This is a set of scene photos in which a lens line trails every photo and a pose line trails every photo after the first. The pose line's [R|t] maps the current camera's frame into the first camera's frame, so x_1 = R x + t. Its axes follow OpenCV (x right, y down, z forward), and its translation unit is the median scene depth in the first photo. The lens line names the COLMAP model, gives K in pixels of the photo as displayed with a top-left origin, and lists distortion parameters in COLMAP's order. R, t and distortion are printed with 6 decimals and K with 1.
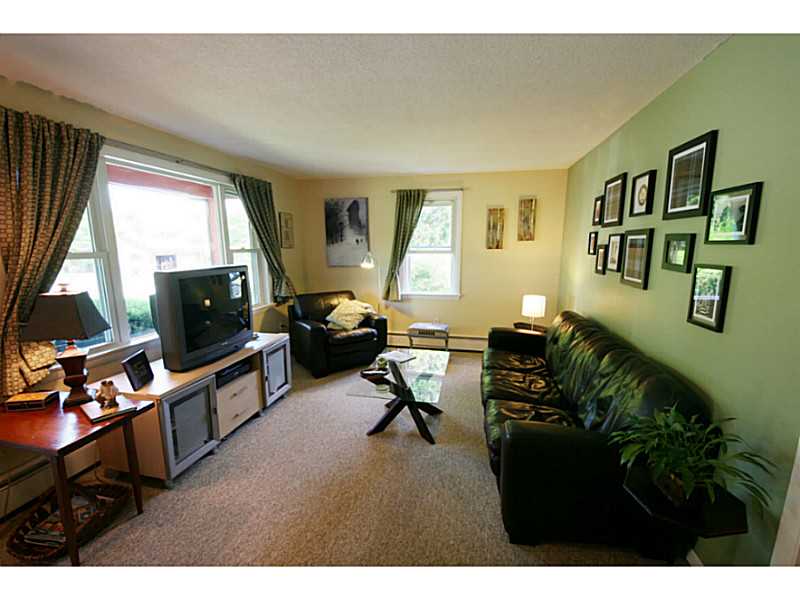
lens RADIAL K [[344.5, 0, 405.2], [0, 344.5, 302.3], [0, 0, 1]] dist [-0.021834, -0.004103]
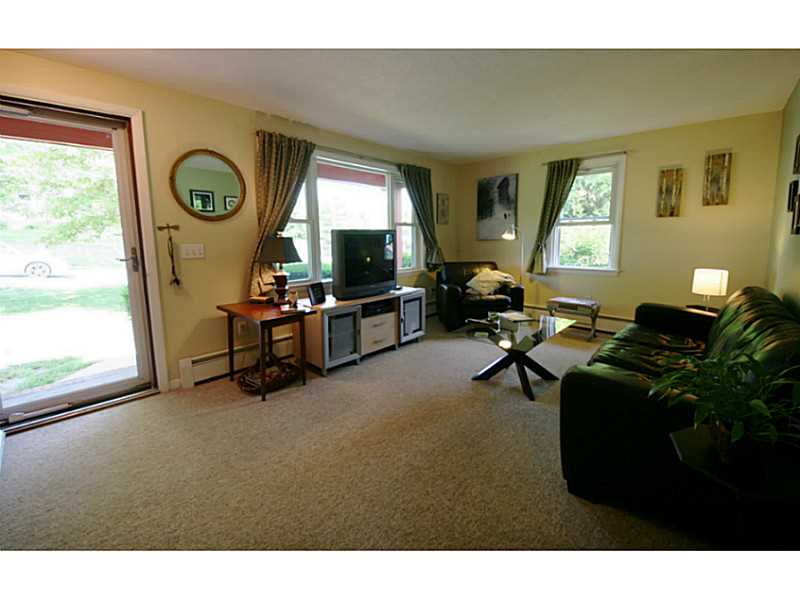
lens RADIAL K [[330.0, 0, 389.6], [0, 330.0, 278.7], [0, 0, 1]] dist [-0.017042, -0.003091]
pose [[0.837129, 0.061238, -0.543566, 0.186104], [-0.082426, 0.996489, -0.014677, 0.087701], [0.540759, 0.057090, 0.839238, -0.036488]]
